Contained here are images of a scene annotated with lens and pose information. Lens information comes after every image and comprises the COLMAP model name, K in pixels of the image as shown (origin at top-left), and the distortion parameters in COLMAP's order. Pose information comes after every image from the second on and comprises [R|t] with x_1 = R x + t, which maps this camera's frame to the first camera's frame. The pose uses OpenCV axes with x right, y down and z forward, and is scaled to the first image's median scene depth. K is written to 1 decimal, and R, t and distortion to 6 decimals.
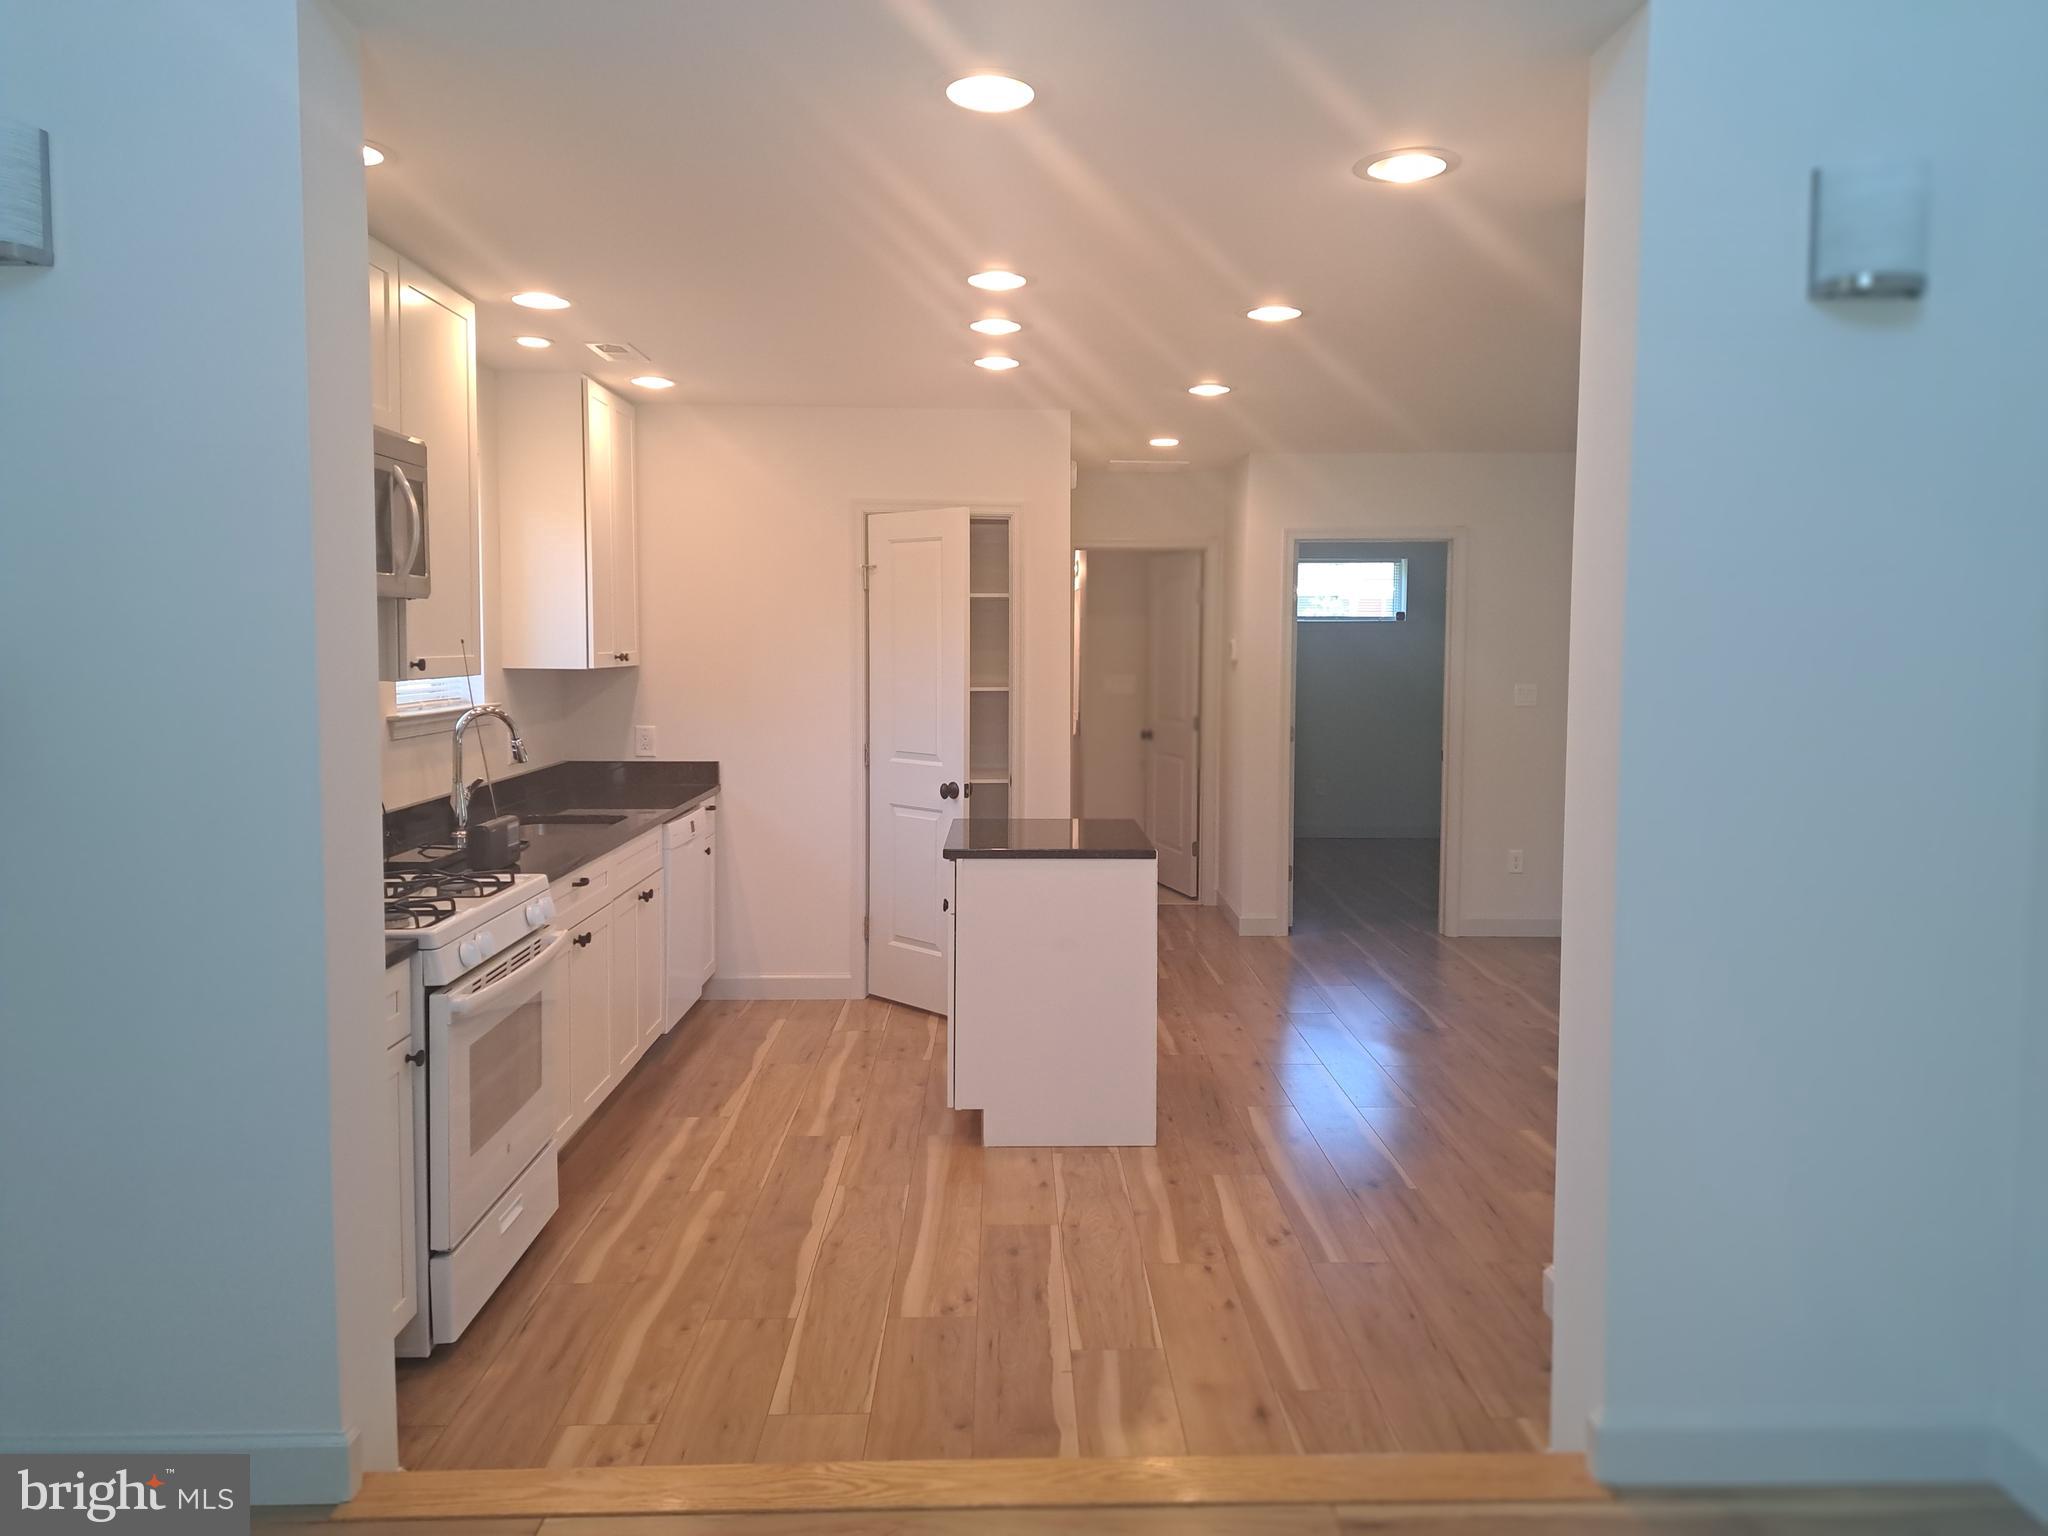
lens RADIAL K [[1467.6, 0, 1024.0], [0, 1467.6, 768.0], [0, 0, 1]] dist [0.119421, -0.004454]
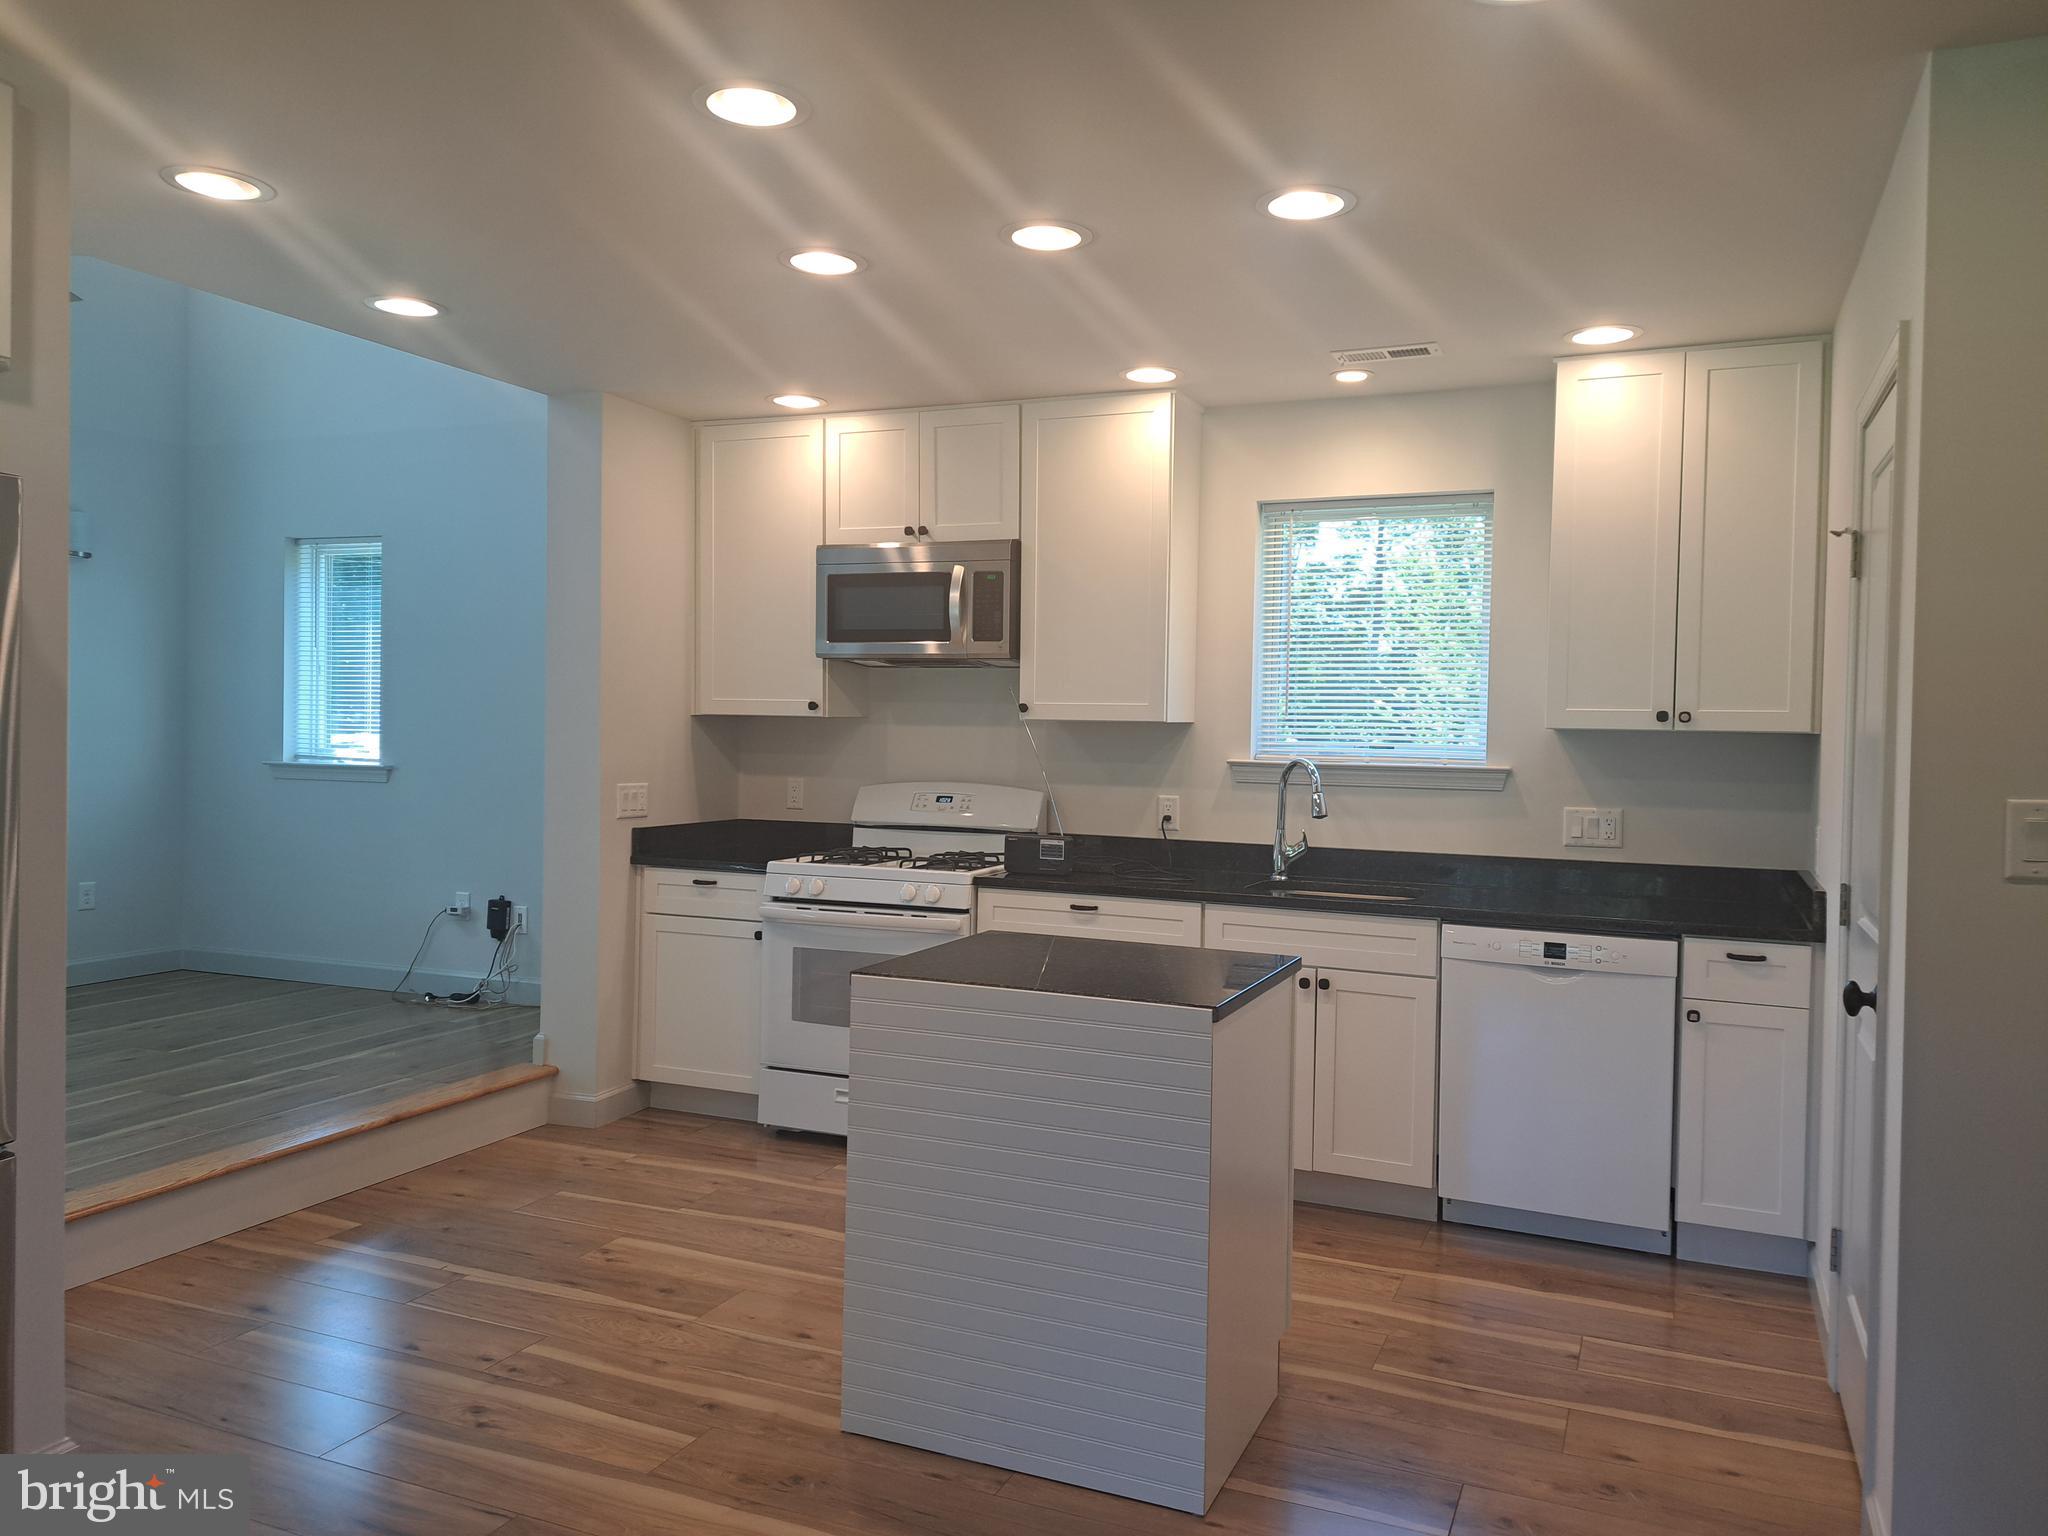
lens RADIAL K [[1467.6, 0, 1024.0], [0, 1467.6, 768.0], [0, 0, 1]] dist [0.119421, -0.004454]
pose [[-0.424132, 0.026855, -0.905202, 0.794113], [-0.084942, 0.993974, 0.069289, -0.114611], [0.901608, 0.106278, -0.419295, 1.602387]]
